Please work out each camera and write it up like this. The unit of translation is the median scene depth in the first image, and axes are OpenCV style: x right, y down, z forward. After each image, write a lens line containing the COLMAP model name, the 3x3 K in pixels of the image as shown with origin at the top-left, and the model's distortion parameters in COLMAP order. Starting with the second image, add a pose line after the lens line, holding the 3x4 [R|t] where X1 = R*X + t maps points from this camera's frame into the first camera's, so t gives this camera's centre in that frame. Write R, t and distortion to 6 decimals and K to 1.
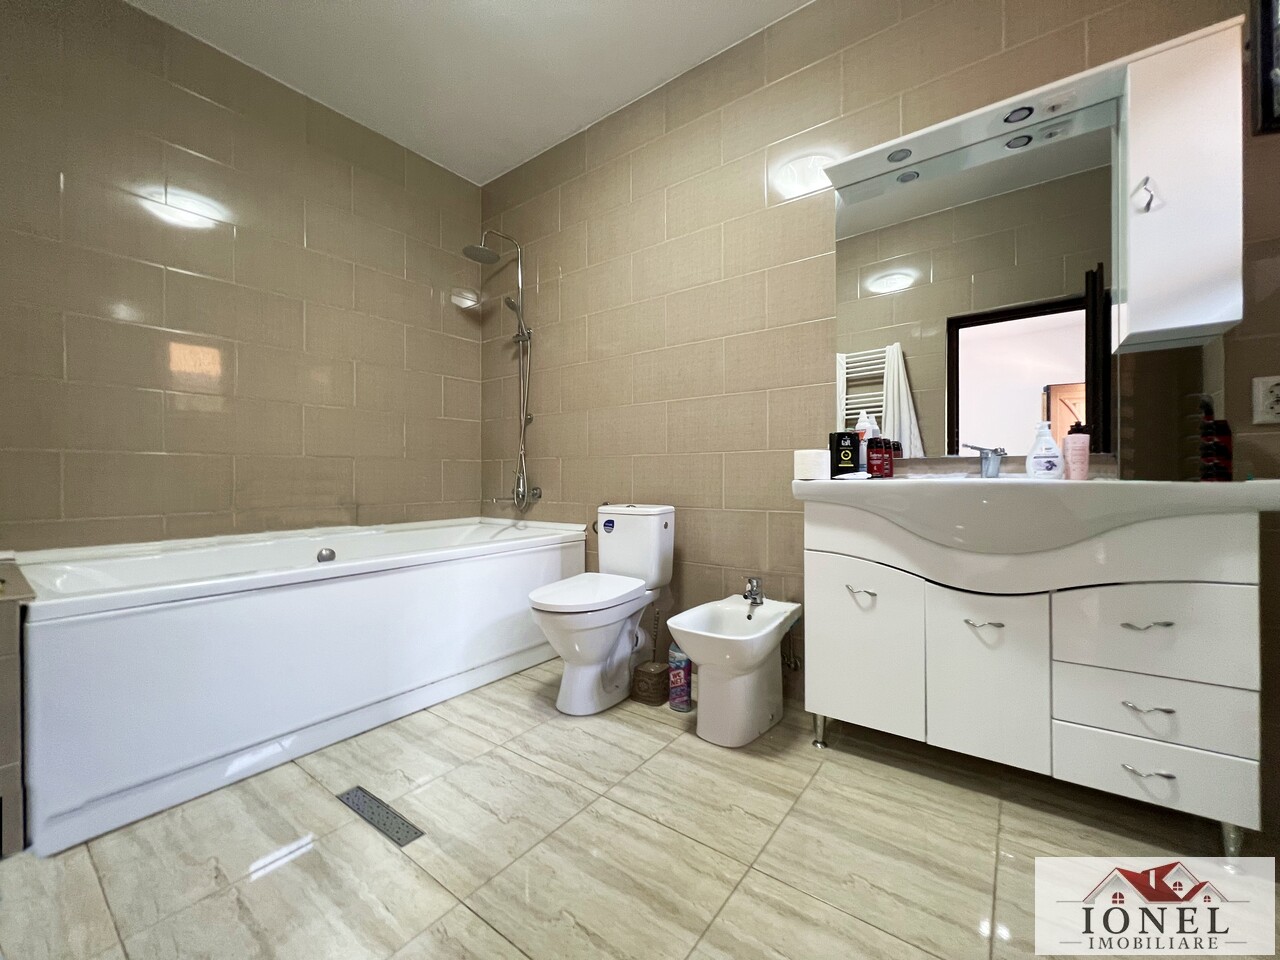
lens RADIAL K [[516.0, 0, 643.5], [0, 516.0, 475.2], [0, 0, 1]] dist [0.000604, 0.000308]
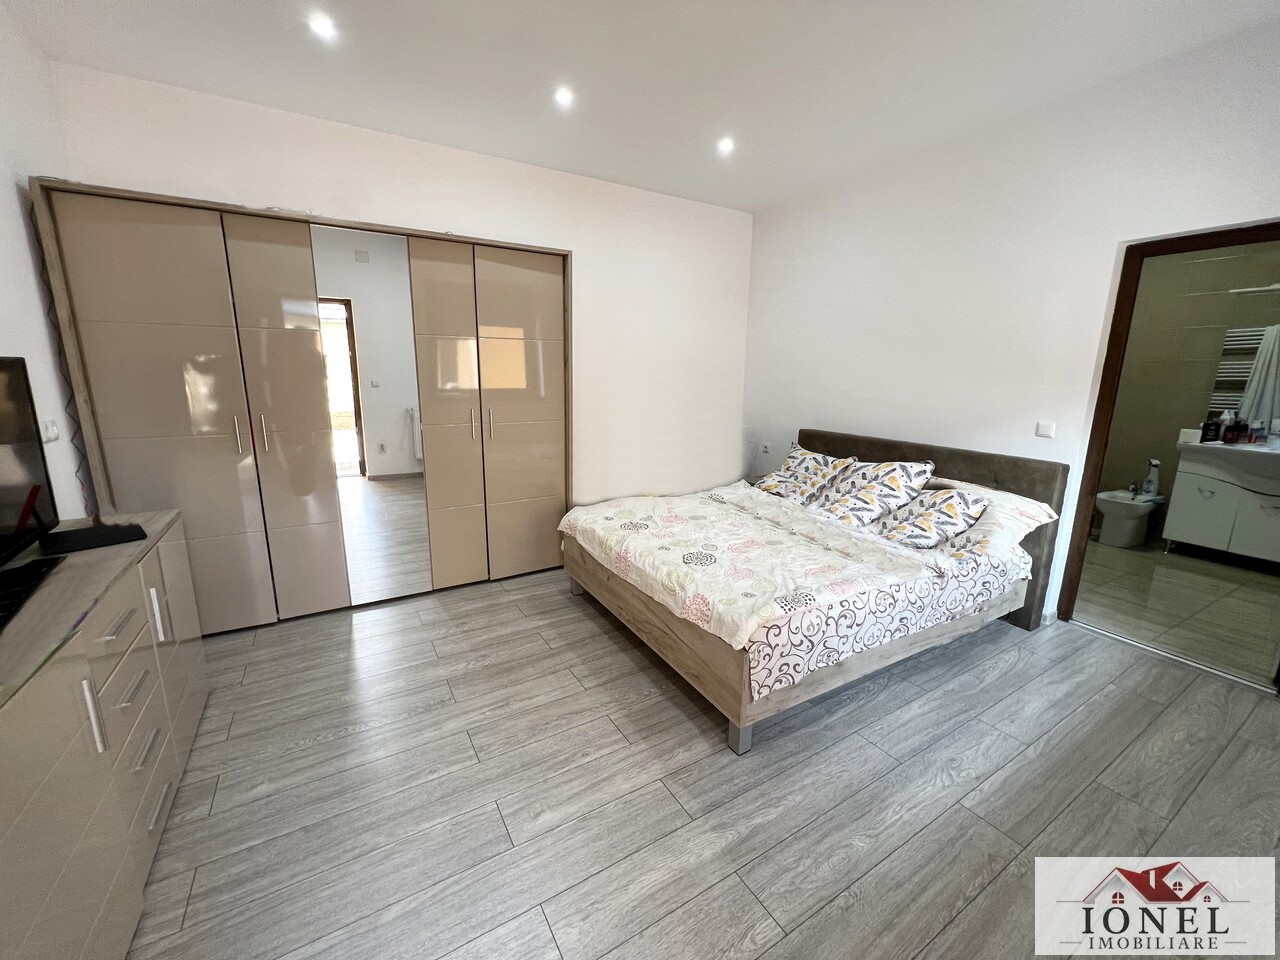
lens RADIAL K [[516.0, 0, 640.2], [0, 516.0, 477.8], [0, 0, 1]] dist [0.000604, 0.000308]
pose [[0.910036, 0.103758, -0.401333, -0.949249], [-0.020873, 0.978409, 0.205623, -0.255920], [0.414002, -0.178747, 0.892553, -2.077462]]
